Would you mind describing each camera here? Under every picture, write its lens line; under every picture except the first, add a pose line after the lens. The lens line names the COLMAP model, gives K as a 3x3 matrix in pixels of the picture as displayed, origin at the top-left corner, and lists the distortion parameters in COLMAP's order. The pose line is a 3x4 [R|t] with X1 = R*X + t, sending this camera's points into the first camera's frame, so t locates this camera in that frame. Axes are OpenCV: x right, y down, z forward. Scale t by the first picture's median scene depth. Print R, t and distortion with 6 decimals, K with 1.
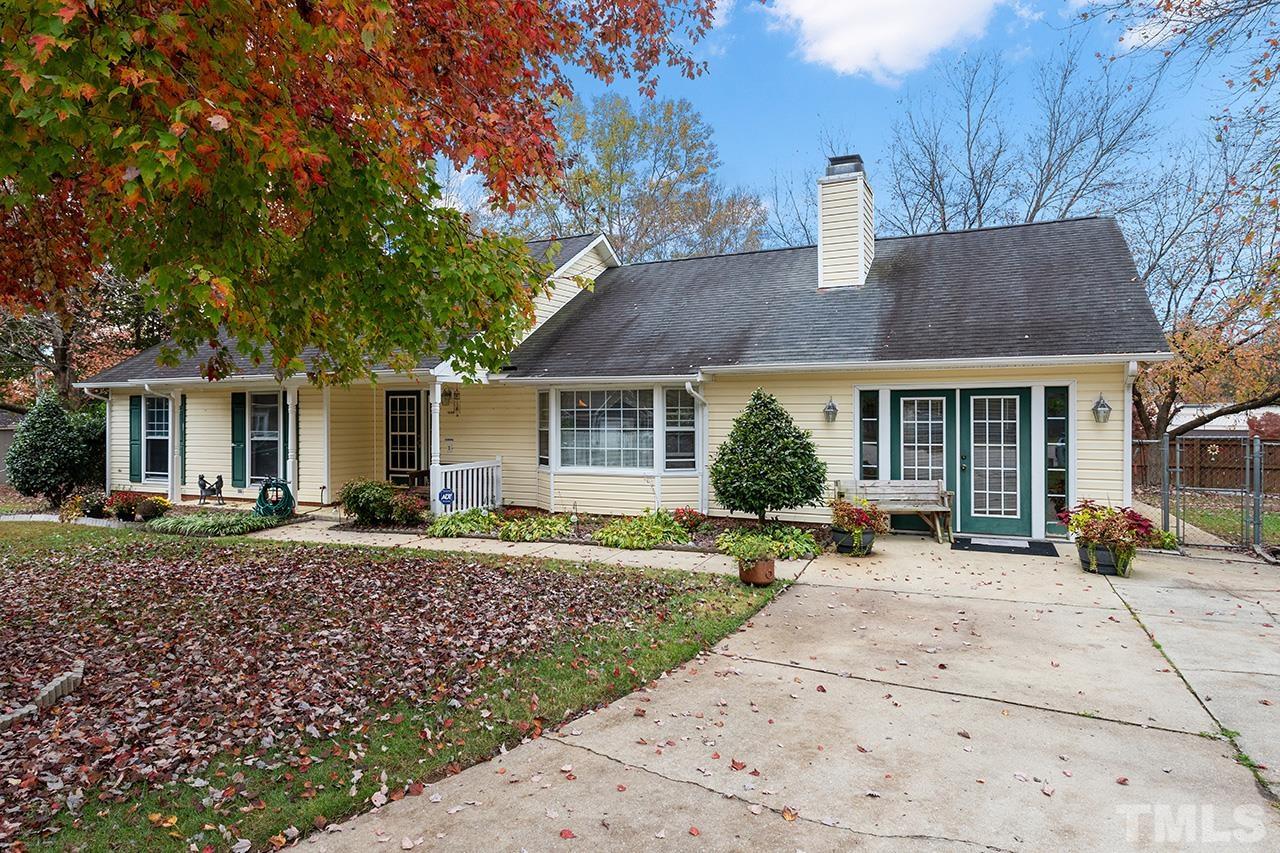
lens RADIAL K [[626.8, 0, 640.3], [0, 626.8, 421.3], [0, 0, 1]] dist [0.000393, 0.000470]
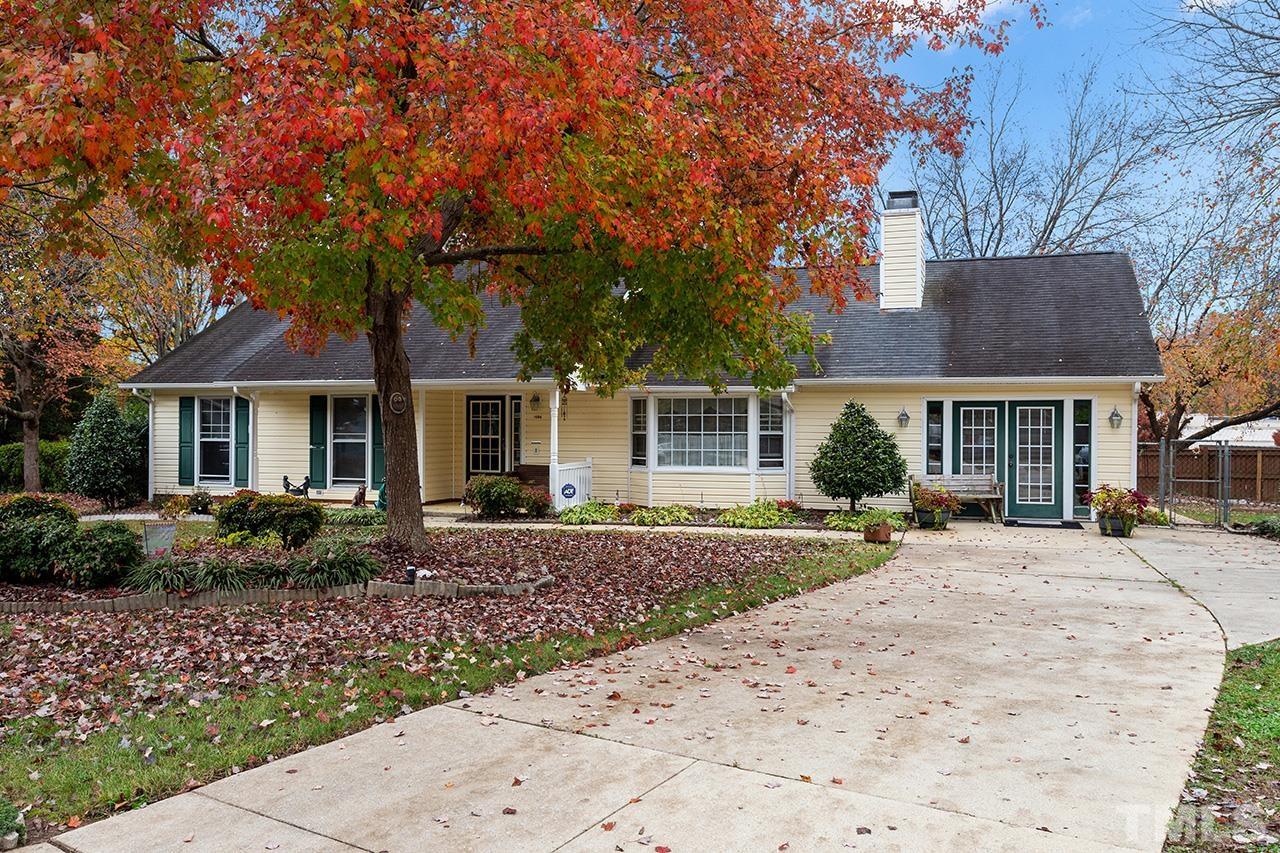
lens RADIAL K [[805.9, 0, 636.5], [0, 805.9, 432.5], [0, 0, 1]] dist [-0.000085, -0.002830]
pose [[0.995519, 0.006802, 0.094318, -0.337926], [-0.006876, 0.999976, 0.000461, 0.013640], [-0.094313, -0.001108, 0.995542, -0.468846]]
